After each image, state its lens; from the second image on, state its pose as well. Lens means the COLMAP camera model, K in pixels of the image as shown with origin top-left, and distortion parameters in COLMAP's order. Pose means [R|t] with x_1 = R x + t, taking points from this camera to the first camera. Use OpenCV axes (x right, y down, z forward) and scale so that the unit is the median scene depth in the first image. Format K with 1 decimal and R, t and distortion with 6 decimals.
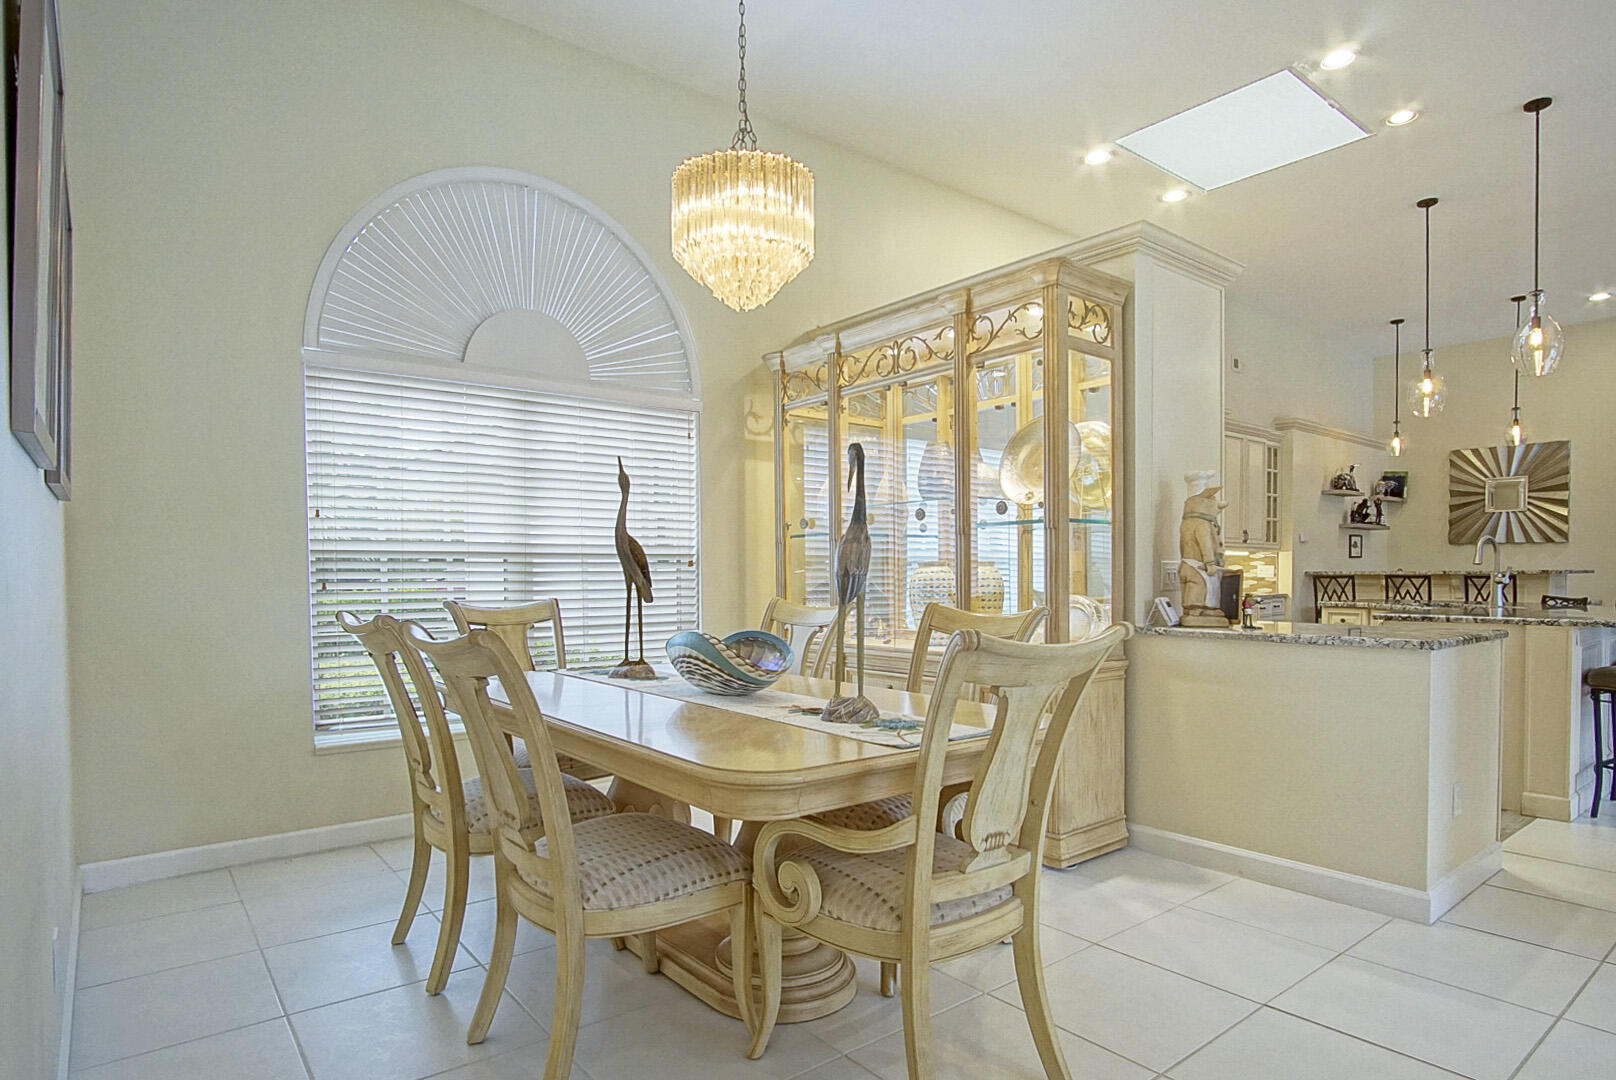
lens RADIAL K [[881.3, 0, 806.9], [0, 881.3, 582.7], [0, 0, 1]] dist [-0.020007, 0.000003]
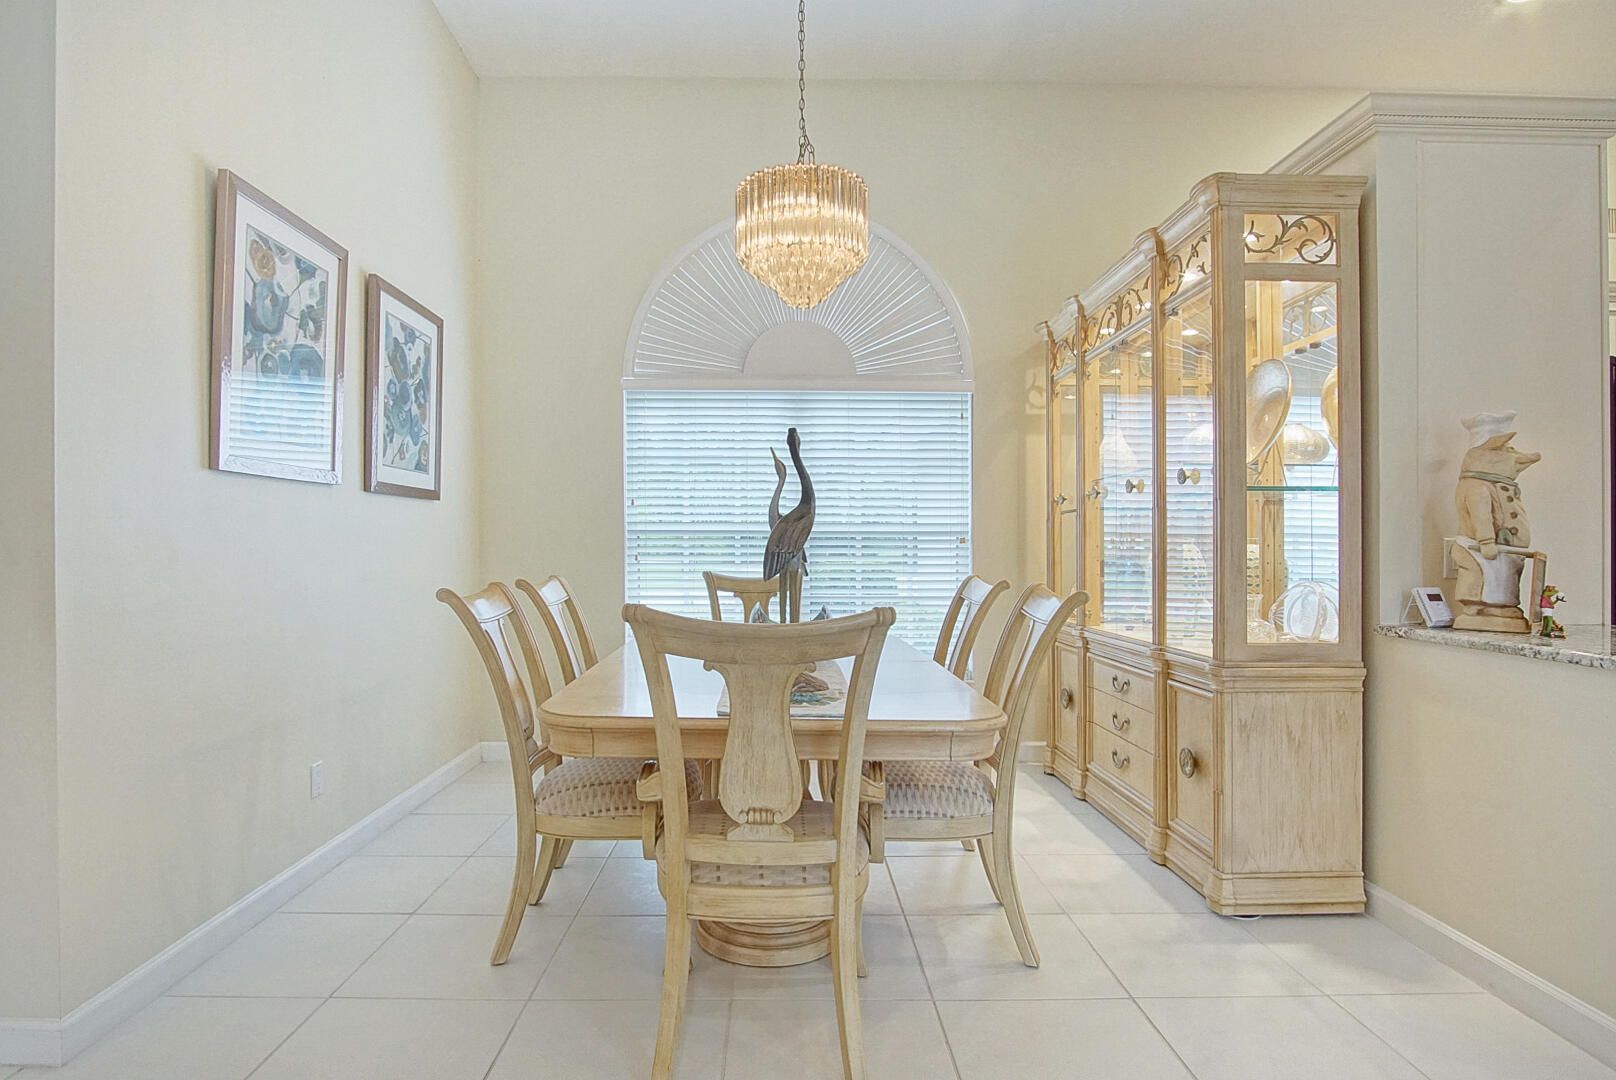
lens RADIAL K [[869.0, 0, 808.0], [0, 869.0, 540.0], [0, 0, 1]] dist [-0.025555, -0.000174]
pose [[0.801544, 0.001024, -0.597935, 0.422267], [-0.013976, 0.999757, -0.017022, -0.003833], [0.597773, 0.022001, 0.801364, 0.110909]]
